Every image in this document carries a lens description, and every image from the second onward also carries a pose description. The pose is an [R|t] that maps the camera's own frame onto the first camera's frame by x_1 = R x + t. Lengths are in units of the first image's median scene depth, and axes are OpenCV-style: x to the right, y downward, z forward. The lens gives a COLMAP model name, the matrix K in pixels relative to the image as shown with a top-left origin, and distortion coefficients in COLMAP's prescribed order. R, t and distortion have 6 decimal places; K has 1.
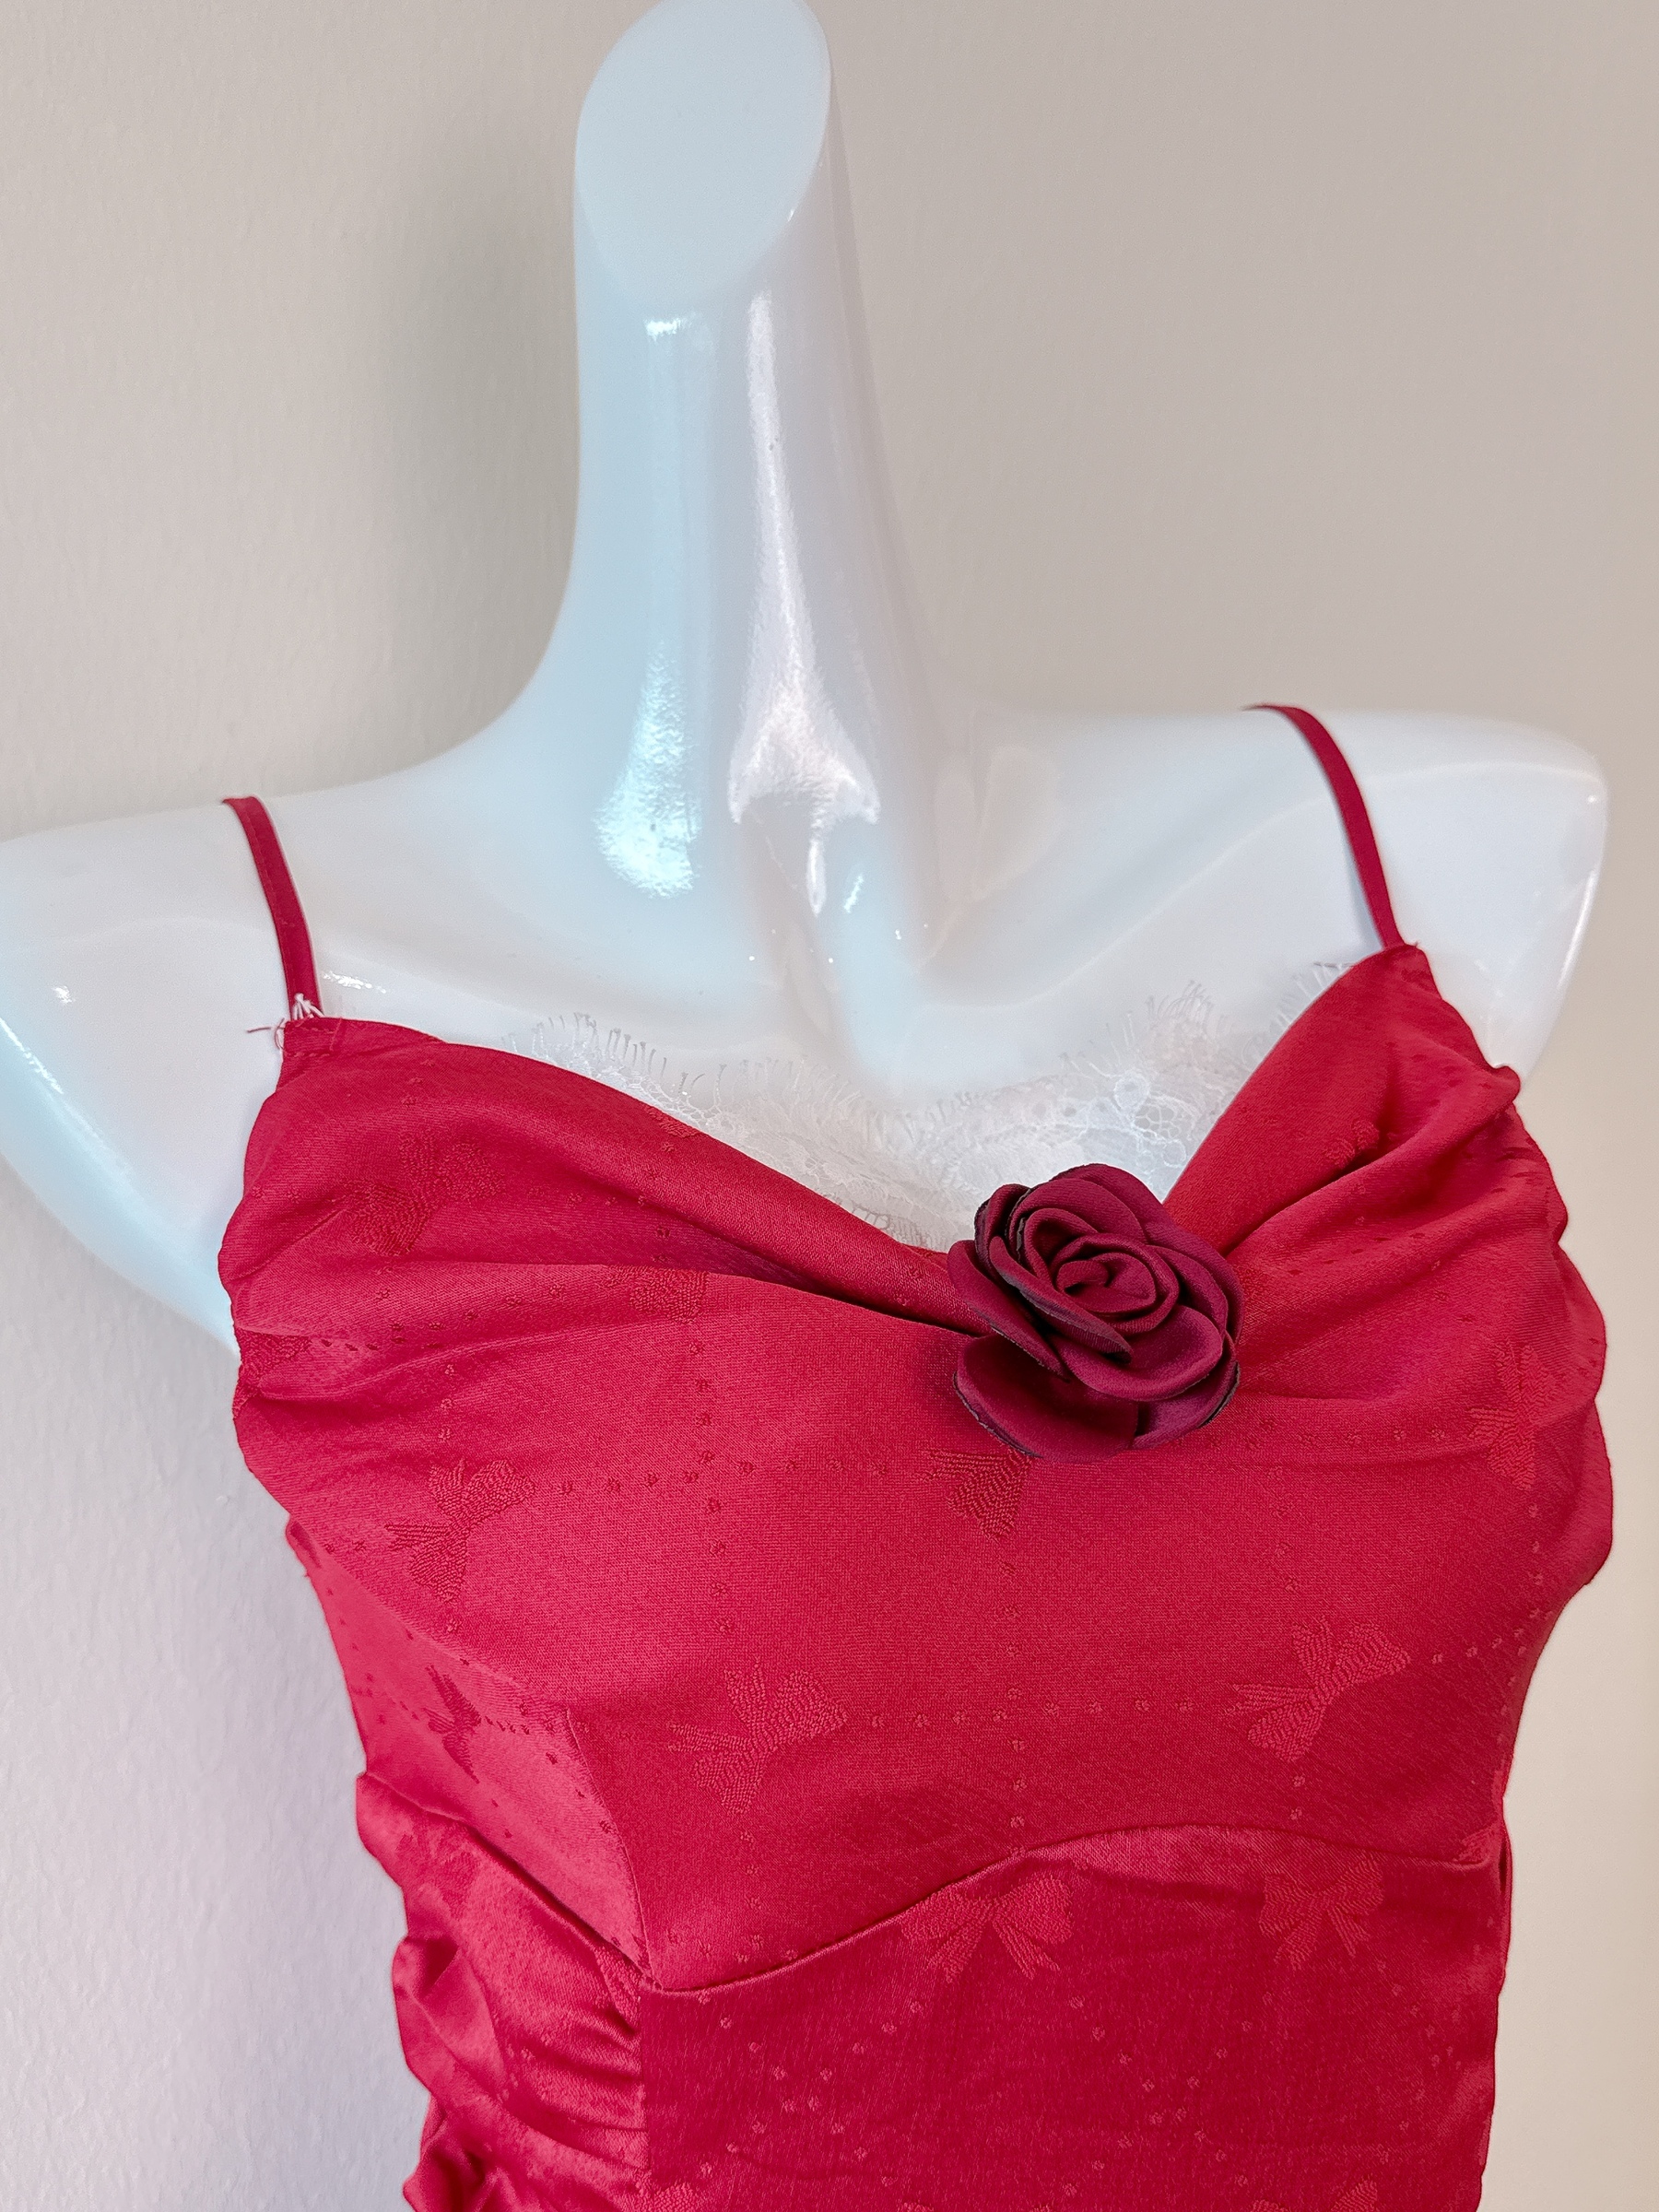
lens RADIAL K [[1938.3, 0, 779.6], [0, 1938.3, 1104.2], [0, 0, 1]] dist [0.238423, -0.693704]
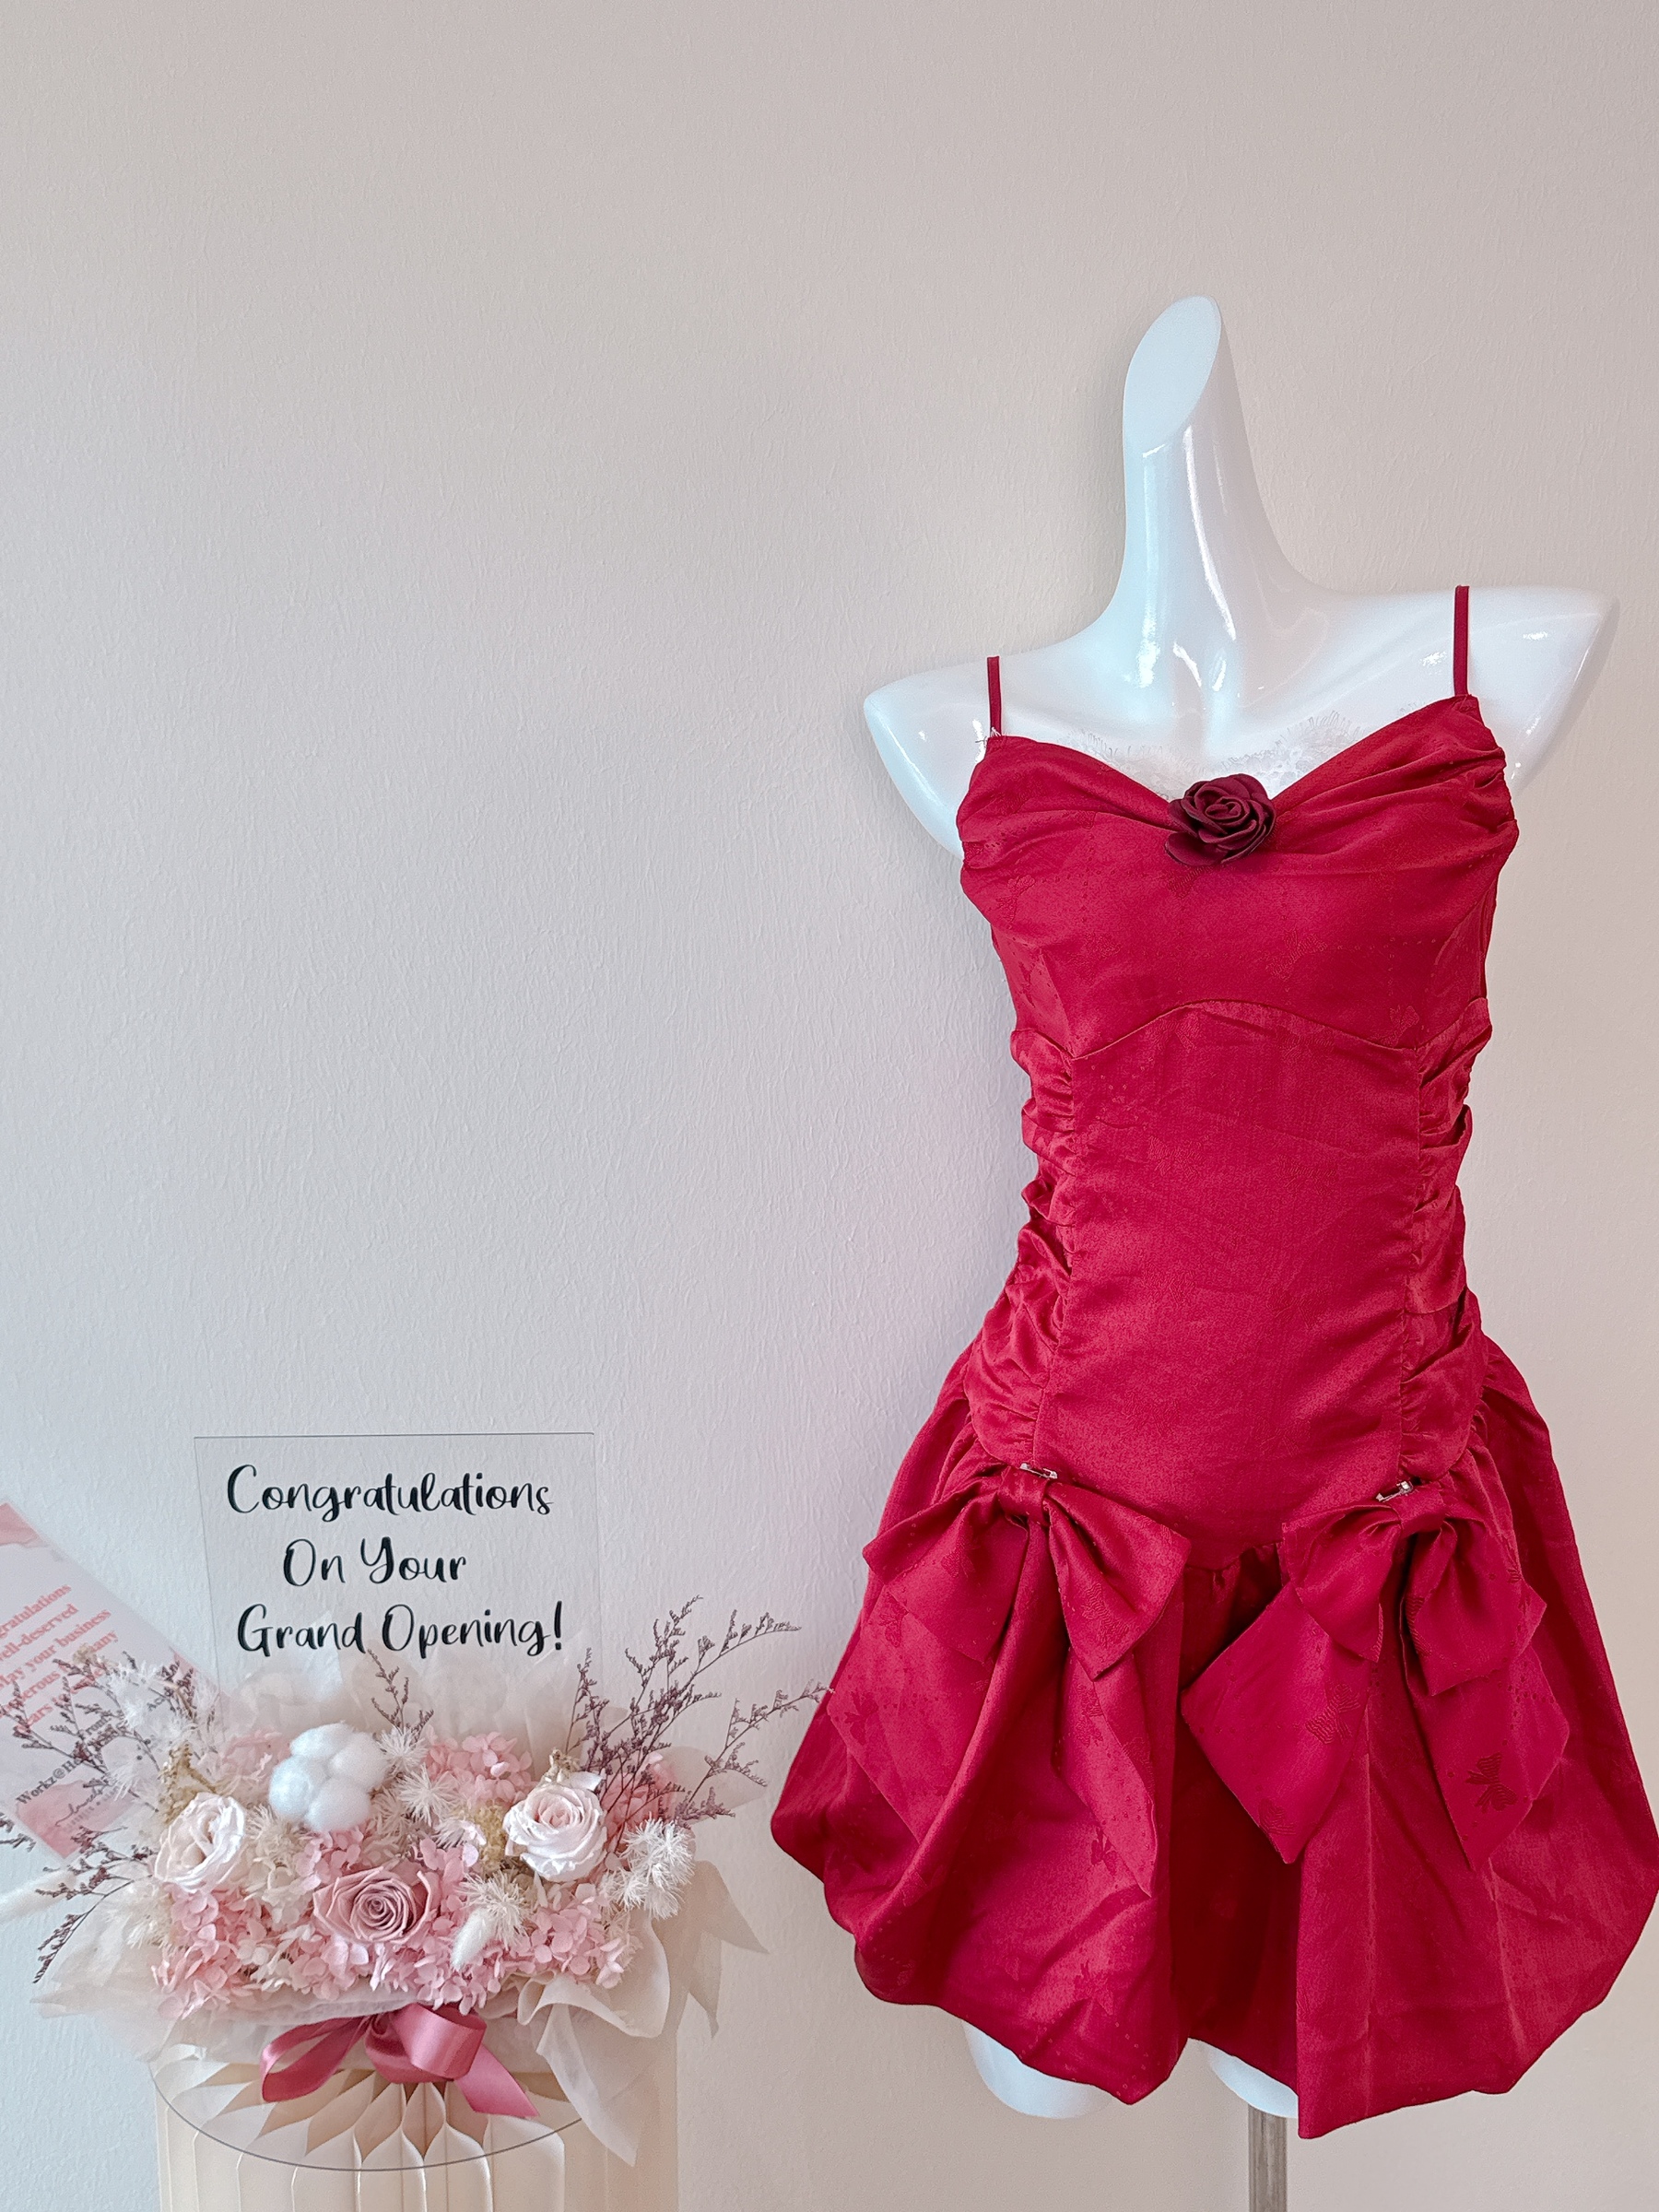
lens RADIAL K [[2042.3, 0, 790.8], [0, 2042.3, 1101.7], [0, 0, 1]] dist [0.145257, -0.349420]
pose [[0.869084, 0.063417, -0.490583, 1.020755], [-0.035692, 0.997202, 0.065679, 0.309391], [0.493375, -0.039571, 0.868916, -1.778976]]
